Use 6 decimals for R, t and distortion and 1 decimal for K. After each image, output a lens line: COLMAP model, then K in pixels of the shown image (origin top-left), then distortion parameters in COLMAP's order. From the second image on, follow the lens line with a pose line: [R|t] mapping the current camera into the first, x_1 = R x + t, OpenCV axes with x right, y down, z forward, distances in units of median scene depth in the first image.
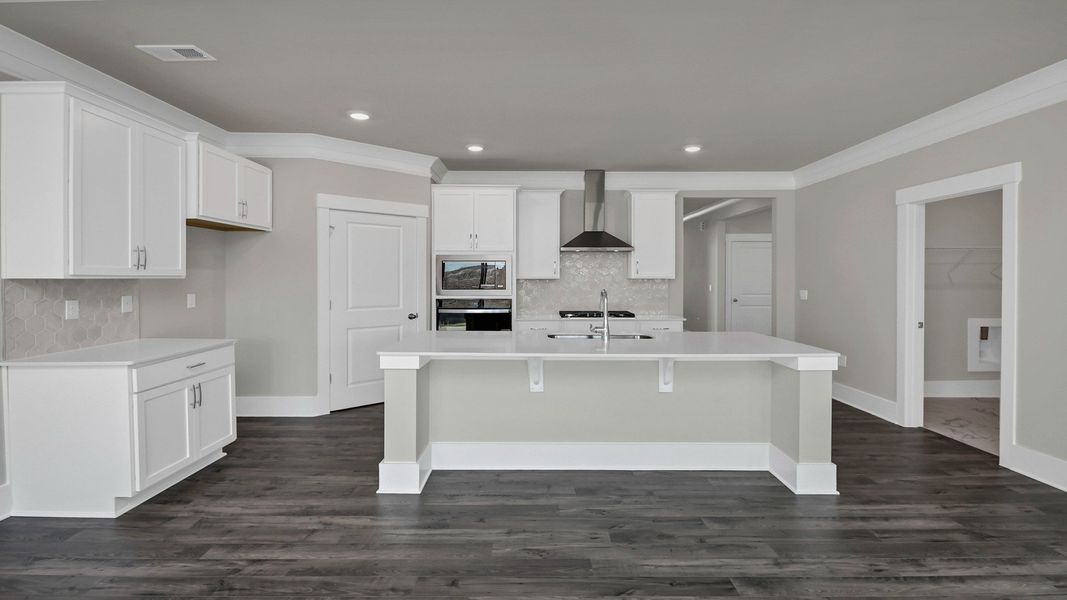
lens RADIAL K [[551.4, 0, 529.4], [0, 551.4, 295.9], [0, 0, 1]] dist [0.001288, -0.002666]
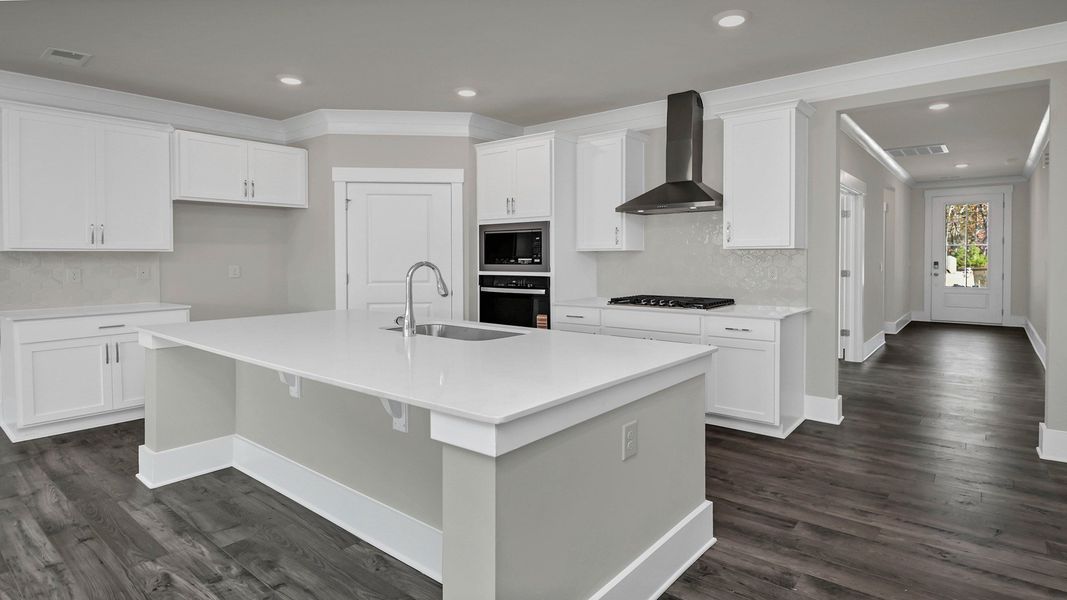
lens RADIAL K [[551.4, 0, 551.9], [0, 551.4, 267.2], [0, 0, 1]] dist [0.001288, -0.002666]
pose [[0.771116, 0.008428, -0.636639, 0.450124], [-0.018051, 0.999800, -0.008629, -0.001390], [0.636439, 0.018146, 0.771114, 0.375246]]
